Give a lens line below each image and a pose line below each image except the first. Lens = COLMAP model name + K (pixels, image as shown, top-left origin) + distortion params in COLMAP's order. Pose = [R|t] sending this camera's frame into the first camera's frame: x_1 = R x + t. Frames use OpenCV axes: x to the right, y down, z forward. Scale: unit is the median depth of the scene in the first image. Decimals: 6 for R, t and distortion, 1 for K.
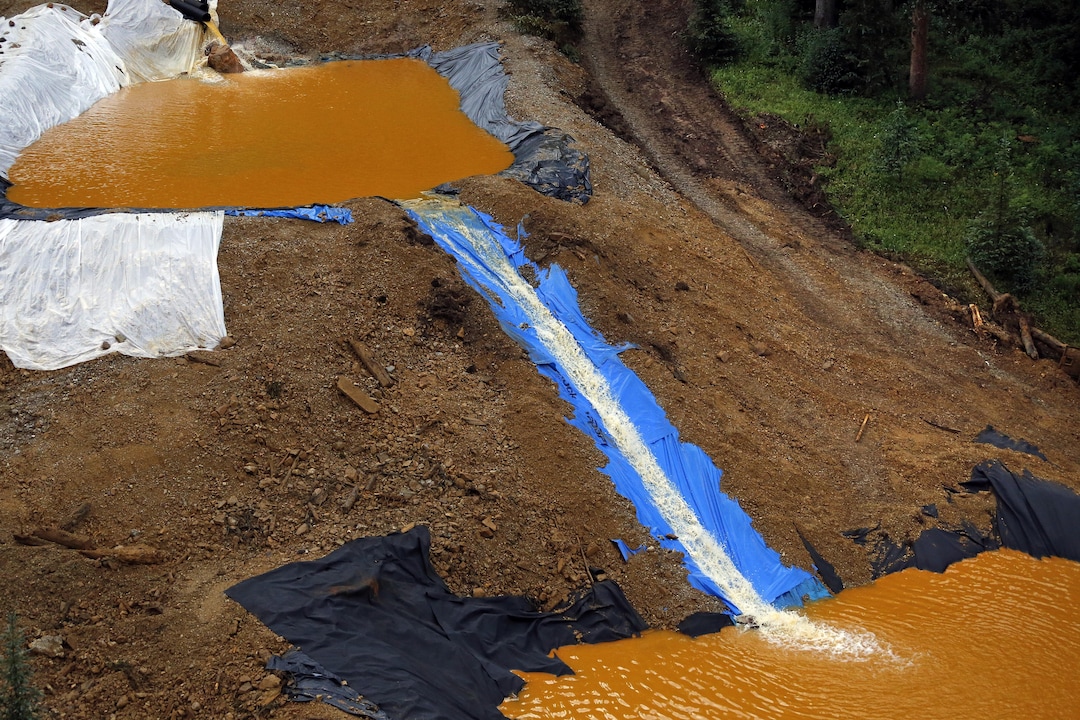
lens RADIAL K [[2182.6, 0, 540.0], [0, 2182.6, 360.0], [0, 0, 1]] dist [-0.314347, -0.104474]
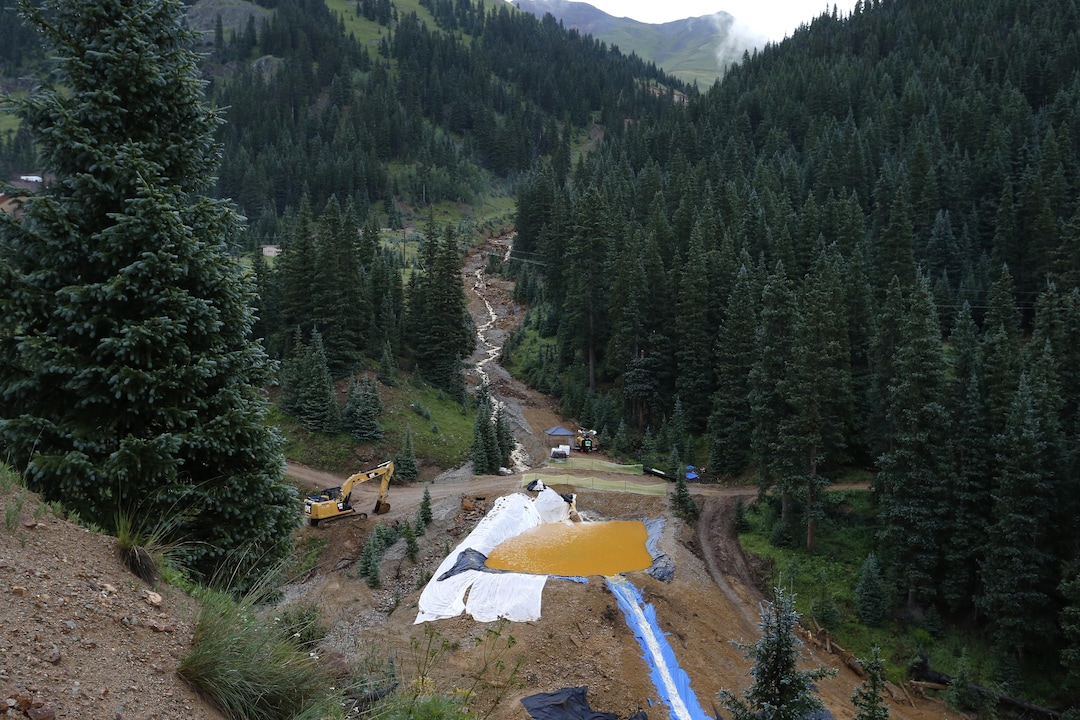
lens RADIAL K [[927.9, 0, 540.0], [0, 927.9, 360.0], [0, 0, 1]] dist [-0.023620, 0.088514]
pose [[0.960502, 0.027911, -0.276870, 0.217818], [-0.099727, 0.963395, -0.248847, -0.035195], [0.259789, 0.266630, 0.928126, -0.362578]]
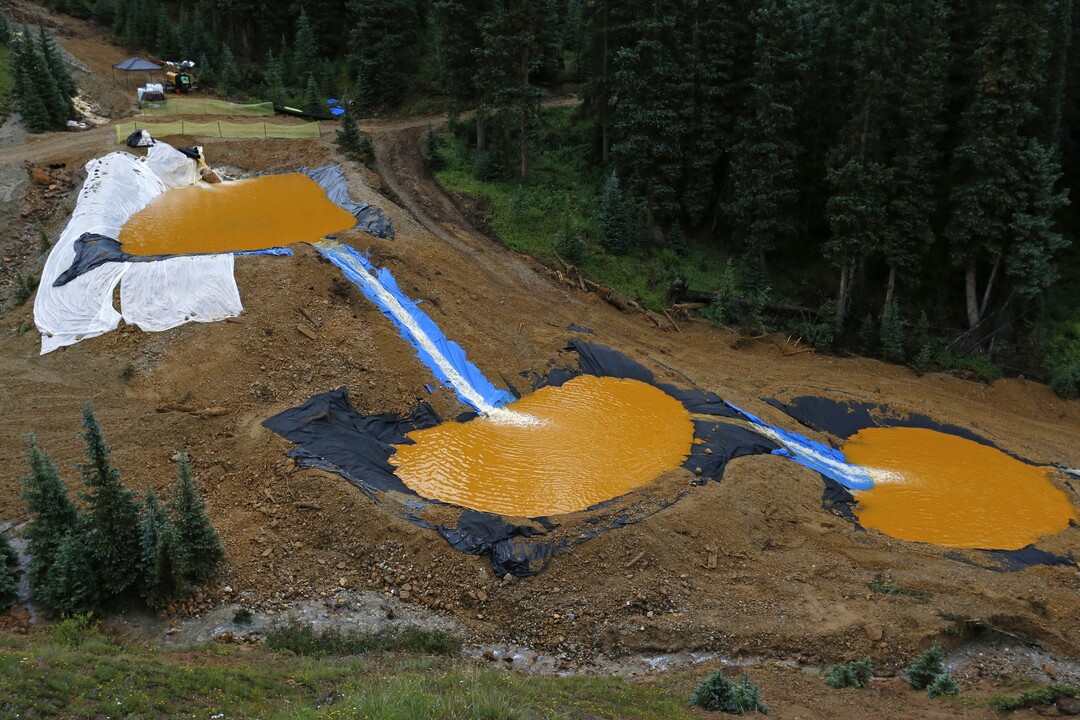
lens RADIAL K [[968.9, 0, 540.0], [0, 968.9, 360.0], [0, 0, 1]] dist [-0.006471, 0.086890]
pose [[0.975401, -0.083105, 0.204172, -0.052112], [0.066850, 0.994113, 0.085269, -0.023808], [-0.210056, -0.069522, 0.975214, -0.051198]]
